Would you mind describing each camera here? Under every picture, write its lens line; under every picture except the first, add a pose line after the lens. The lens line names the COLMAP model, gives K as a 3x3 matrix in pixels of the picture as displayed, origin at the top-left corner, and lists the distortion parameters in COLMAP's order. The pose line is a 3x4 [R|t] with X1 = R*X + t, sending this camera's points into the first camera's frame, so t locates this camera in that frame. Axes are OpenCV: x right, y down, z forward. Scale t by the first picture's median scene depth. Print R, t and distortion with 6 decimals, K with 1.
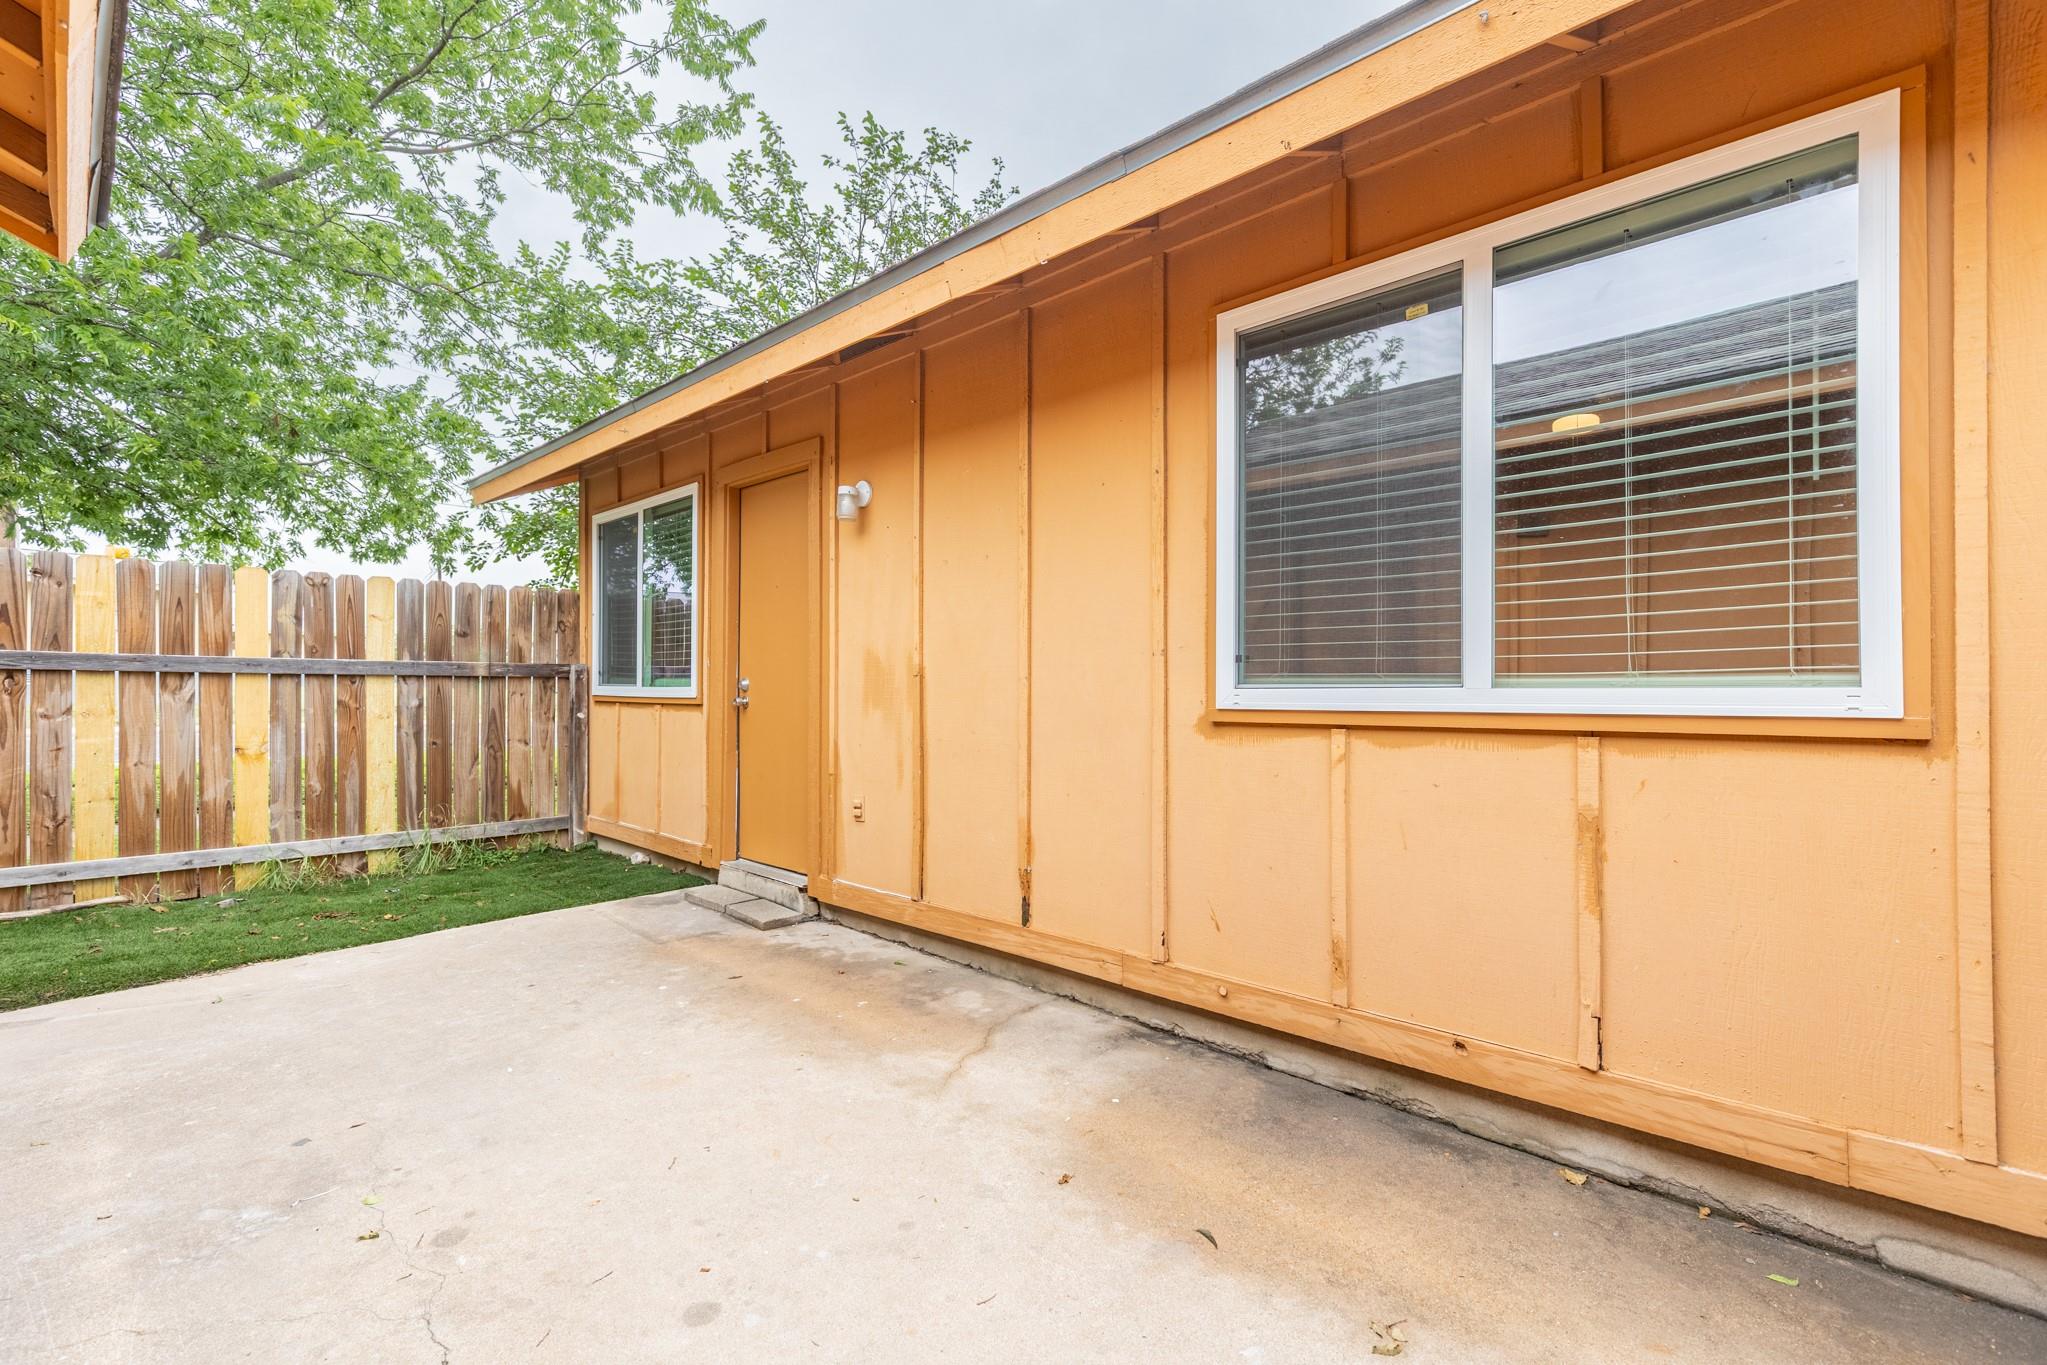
lens RADIAL K [[922.9, 0, 1023.5], [0, 922.9, 682.5], [0, 0, 1]] dist [0.004503, 0.000638]
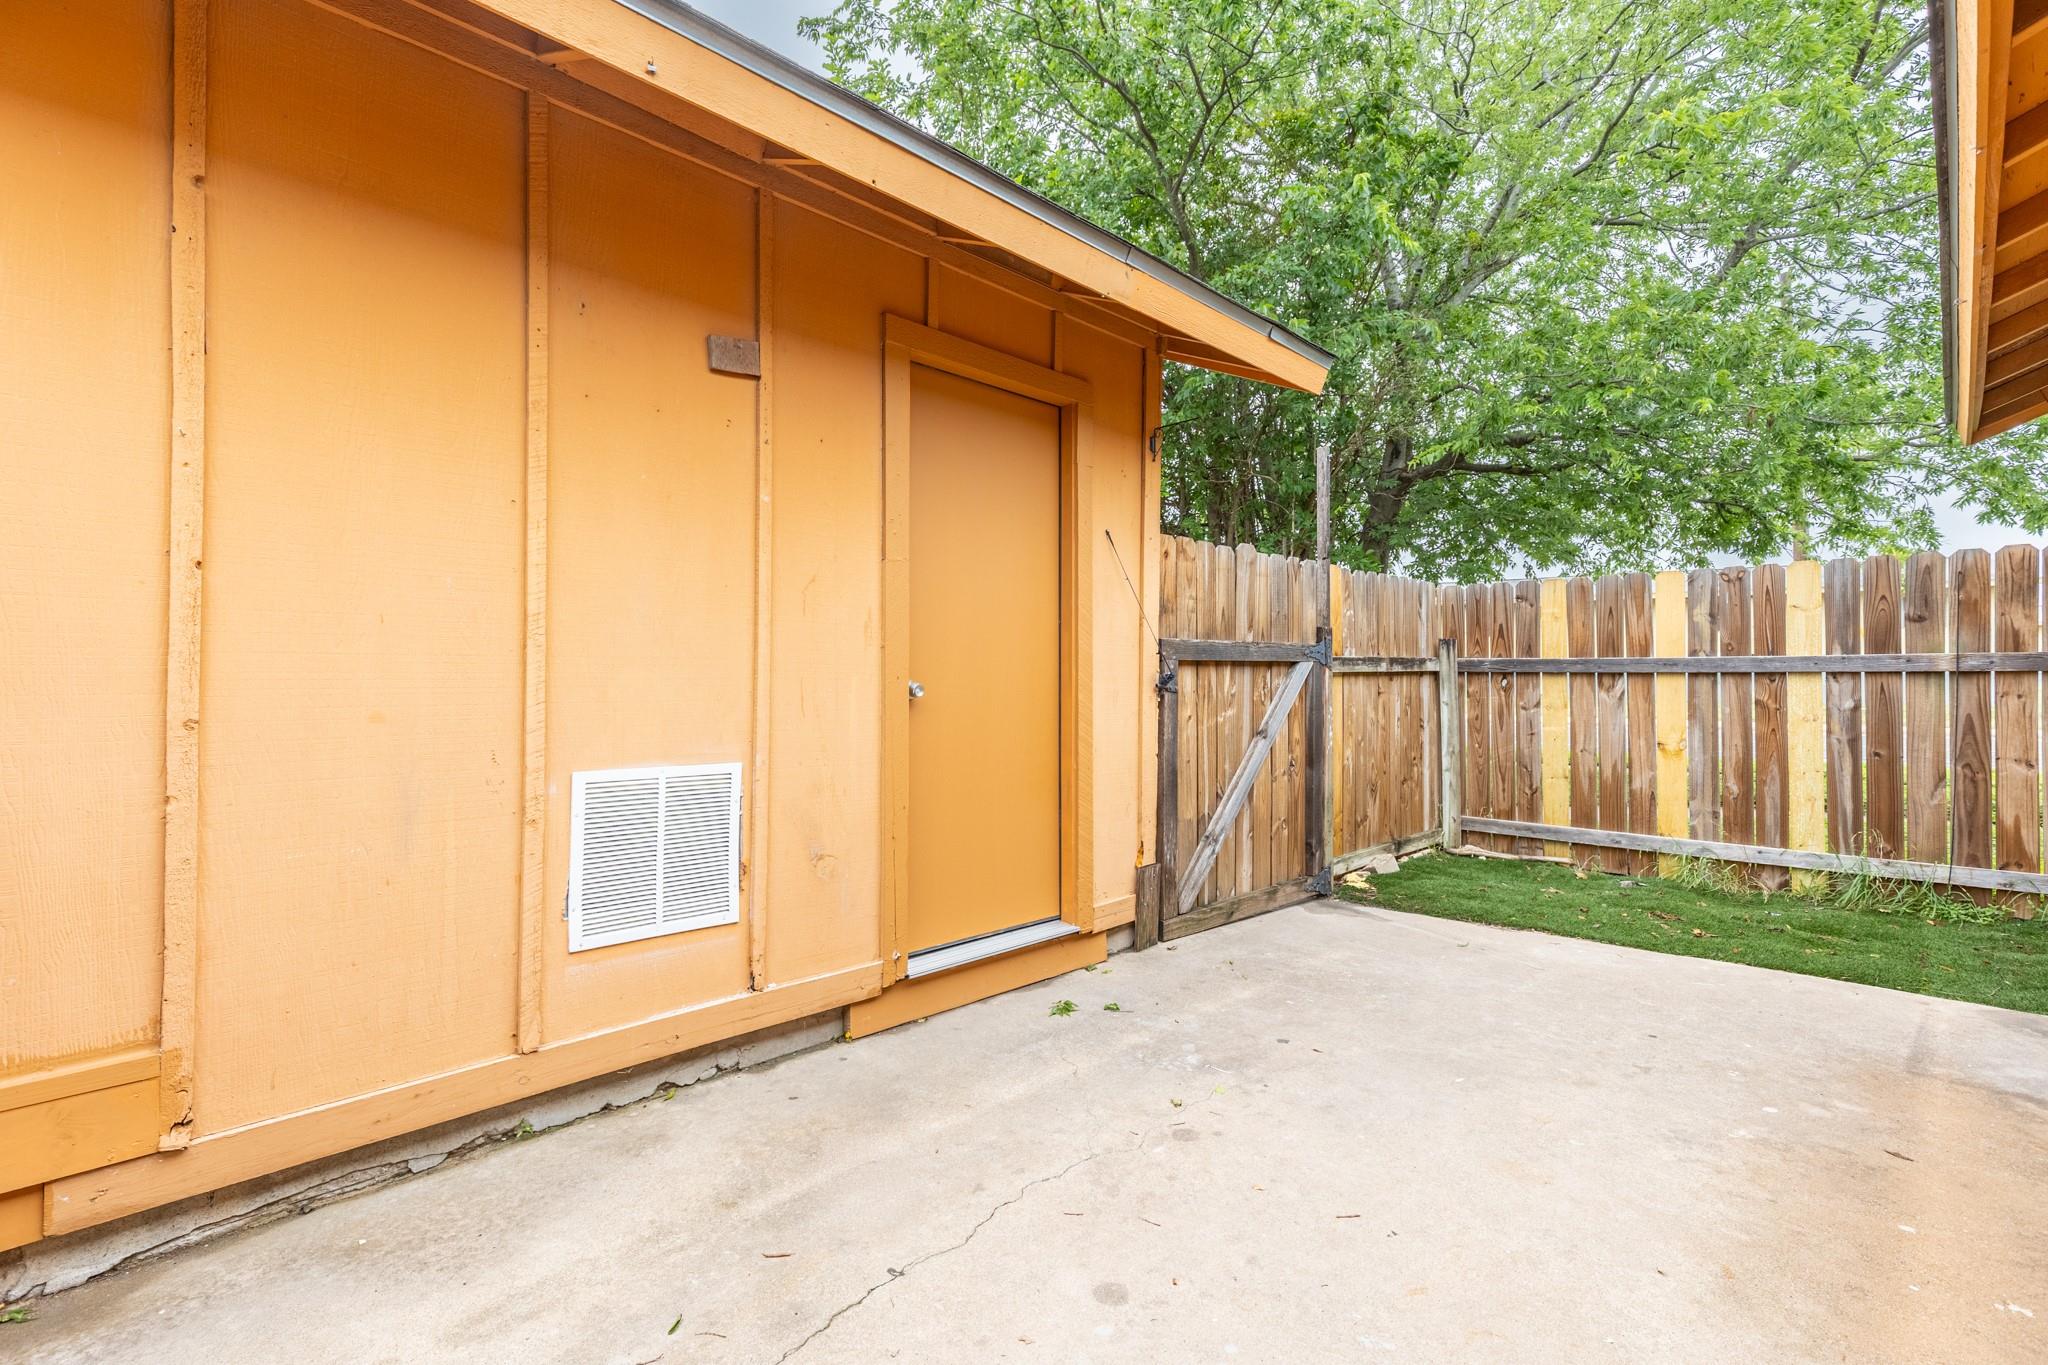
lens RADIAL K [[913.5, 0, 1030.1], [0, 913.5, 677.8], [0, 0, 1]] dist [0.001661, -0.000264]
pose [[-0.019662, -0.009017, -0.999766, 0.232912], [0.002899, 0.999955, -0.009076, 0.003633], [0.999802, -0.003077, -0.019635, 0.324399]]
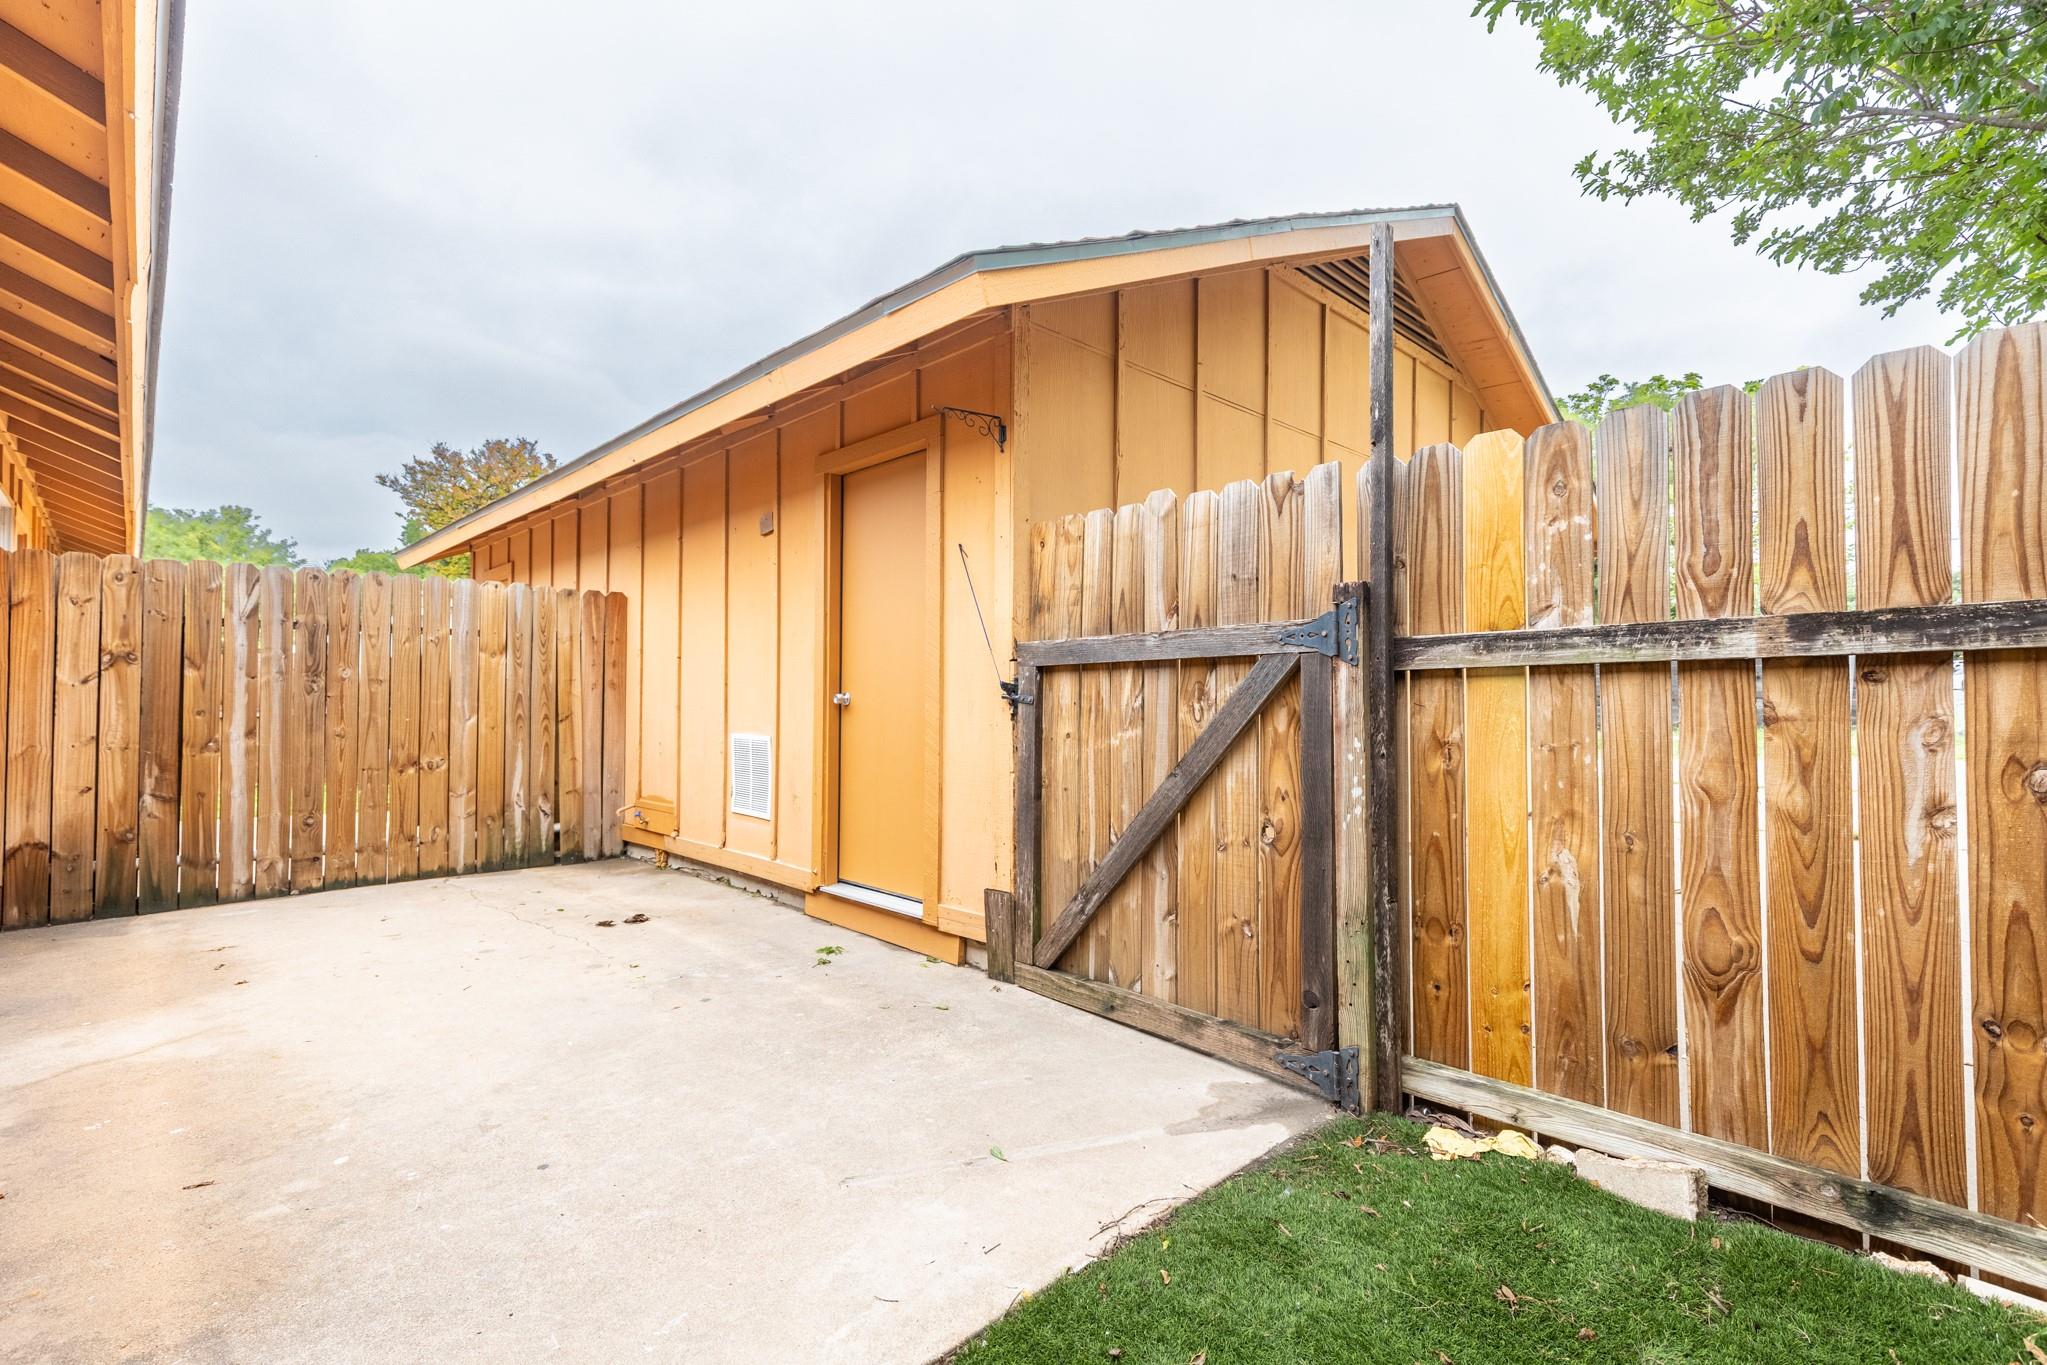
lens RADIAL K [[922.1, 0, 1034.5], [0, 922.1, 676.2], [0, 0, 1]] dist [0.006547, -0.000076]
pose [[-0.999711, -0.002838, 0.023868, -0.640080], [-0.003432, 0.999684, -0.024889, 0.005994], [-0.023790, -0.024964, -0.999405, 1.184742]]
